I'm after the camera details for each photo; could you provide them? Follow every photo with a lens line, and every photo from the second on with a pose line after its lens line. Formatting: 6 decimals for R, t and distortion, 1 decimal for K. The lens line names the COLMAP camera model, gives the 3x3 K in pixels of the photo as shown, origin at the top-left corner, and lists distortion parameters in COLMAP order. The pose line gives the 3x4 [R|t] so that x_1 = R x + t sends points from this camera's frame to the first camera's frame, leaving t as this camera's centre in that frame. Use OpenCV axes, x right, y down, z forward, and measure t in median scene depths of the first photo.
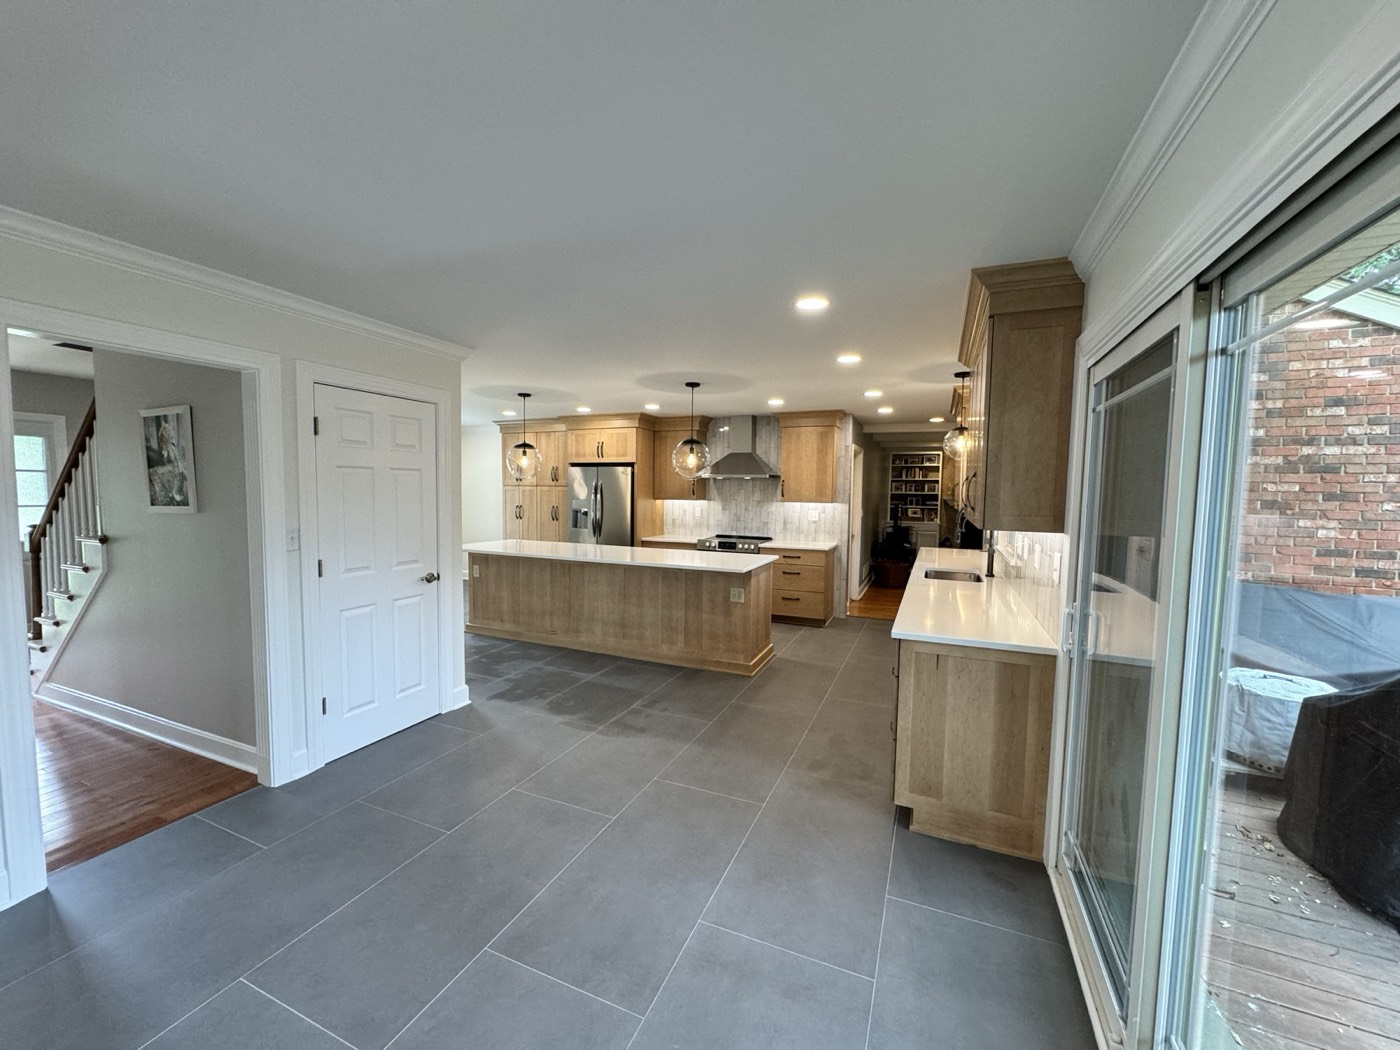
lens RADIAL K [[556.4, 0, 700.0], [0, 556.4, 525.0], [0, 0, 1]] dist [-0.000579, -0.000080]
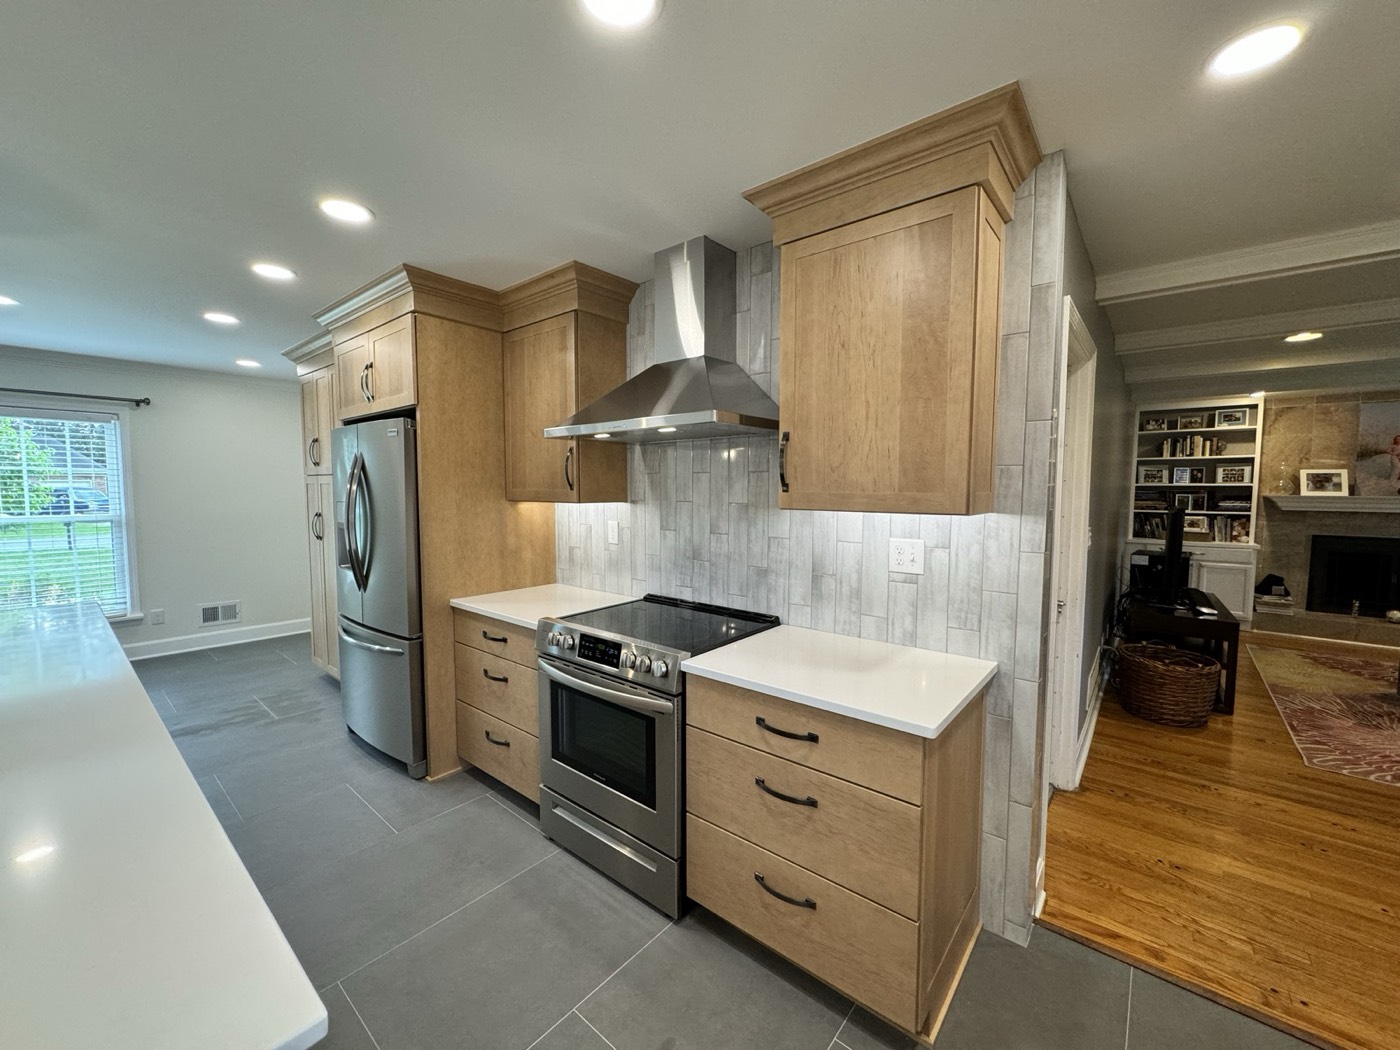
lens RADIAL K [[556.4, 0, 700.0], [0, 556.4, 525.0], [0, 0, 1]] dist [-0.000579, -0.000080]
pose [[0.957476, 0.007445, -0.288415, 0.169415], [-0.007471, 0.999972, 0.001013, -0.029753], [0.288415, 0.001185, 0.957505, 0.638058]]
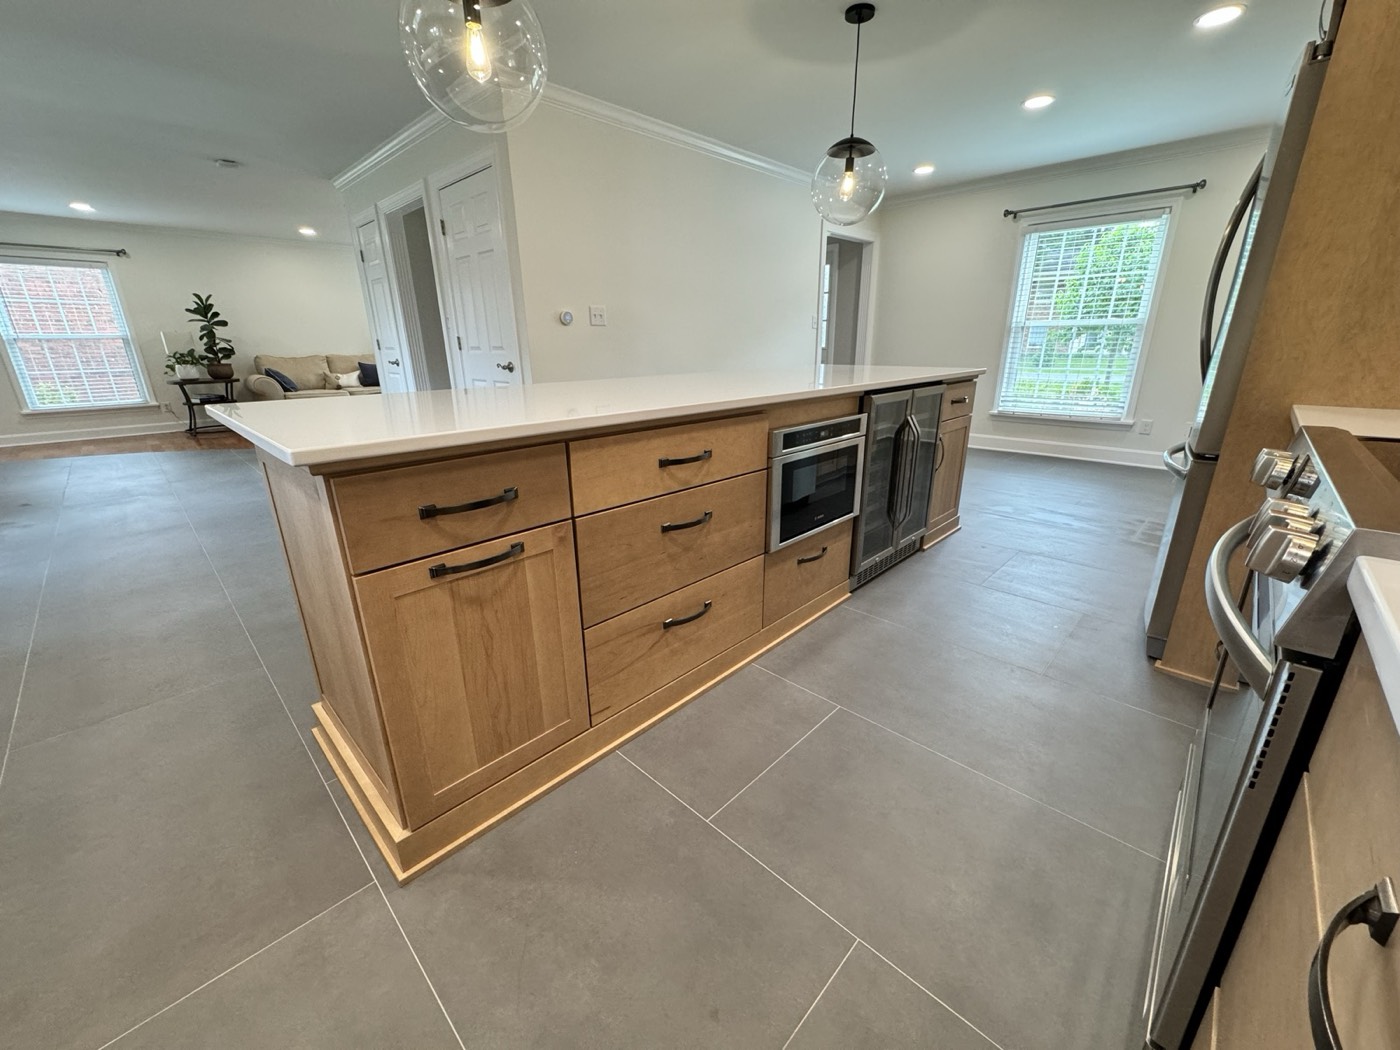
lens RADIAL K [[556.4, 0, 700.0], [0, 556.4, 525.0], [0, 0, 1]] dist [-0.000579, -0.000080]
pose [[-0.355905, 0.282904, -0.890672, 0.175473], [-0.053621, 0.945326, 0.321690, 0.007556], [0.932983, 0.162250, -0.321276, 0.806848]]
